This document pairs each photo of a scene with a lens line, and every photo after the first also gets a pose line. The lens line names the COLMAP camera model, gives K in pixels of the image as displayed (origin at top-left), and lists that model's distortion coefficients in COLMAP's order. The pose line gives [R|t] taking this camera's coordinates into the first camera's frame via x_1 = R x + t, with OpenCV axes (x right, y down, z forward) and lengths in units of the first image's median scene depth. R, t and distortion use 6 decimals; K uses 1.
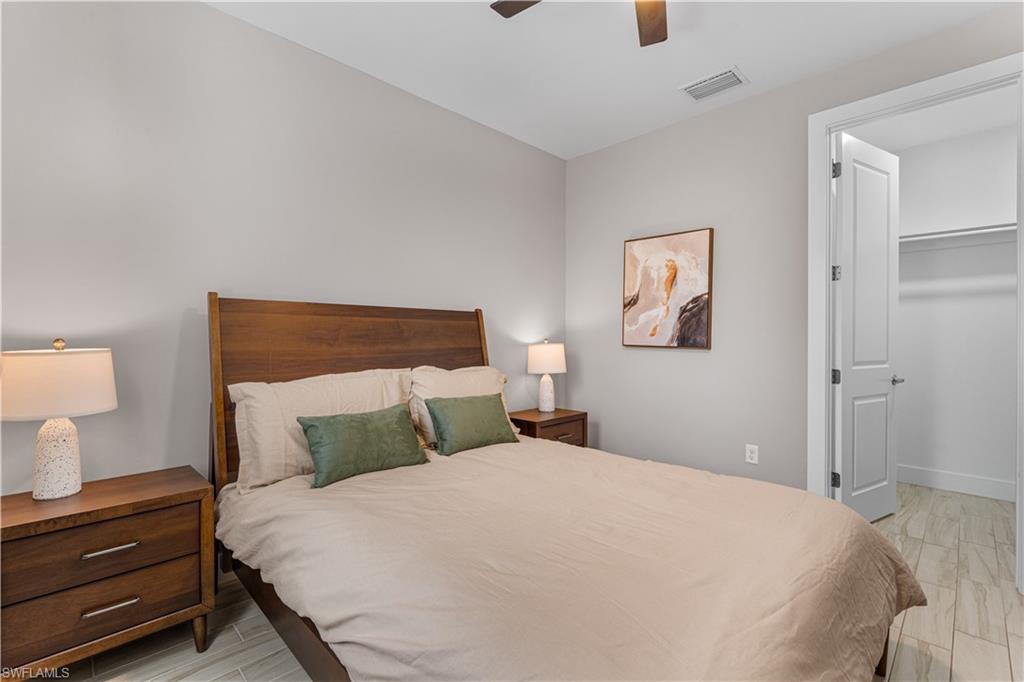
lens RADIAL K [[459.8, 0, 512.0], [0, 459.8, 341.0], [0, 0, 1]] dist [0.001424, 0.000165]
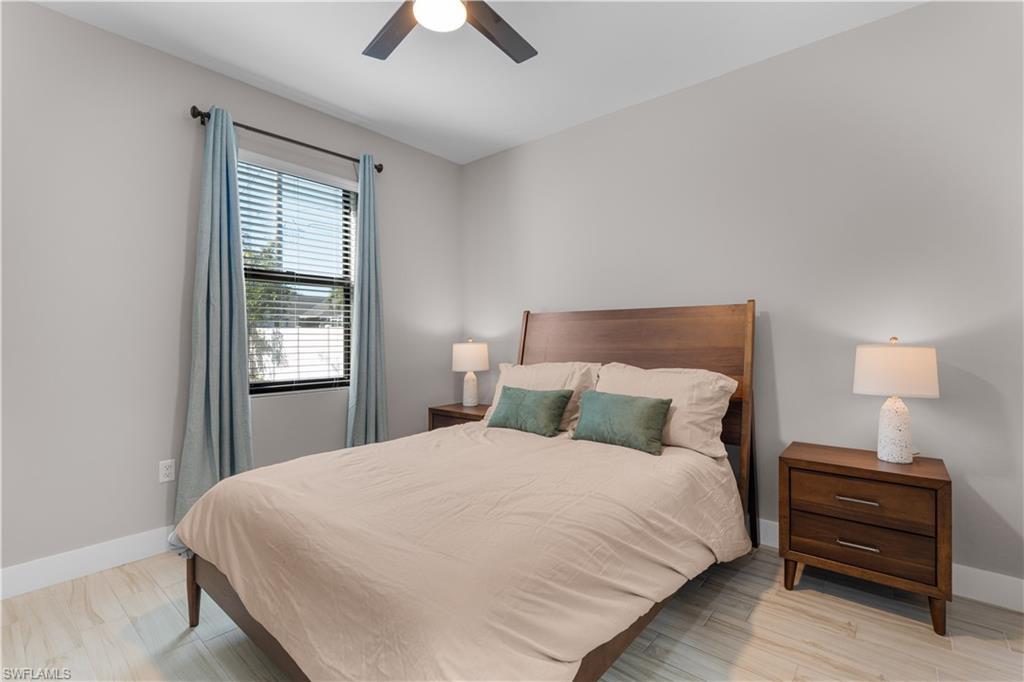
lens RADIAL K [[459.8, 0, 512.0], [0, 459.8, 341.0], [0, 0, 1]] dist [0.001424, 0.000165]
pose [[0.083803, 0.010710, -0.996425, 0.884748], [-0.002074, 0.999942, 0.010574, -0.007908], [0.996480, 0.001180, 0.083821, 0.667311]]
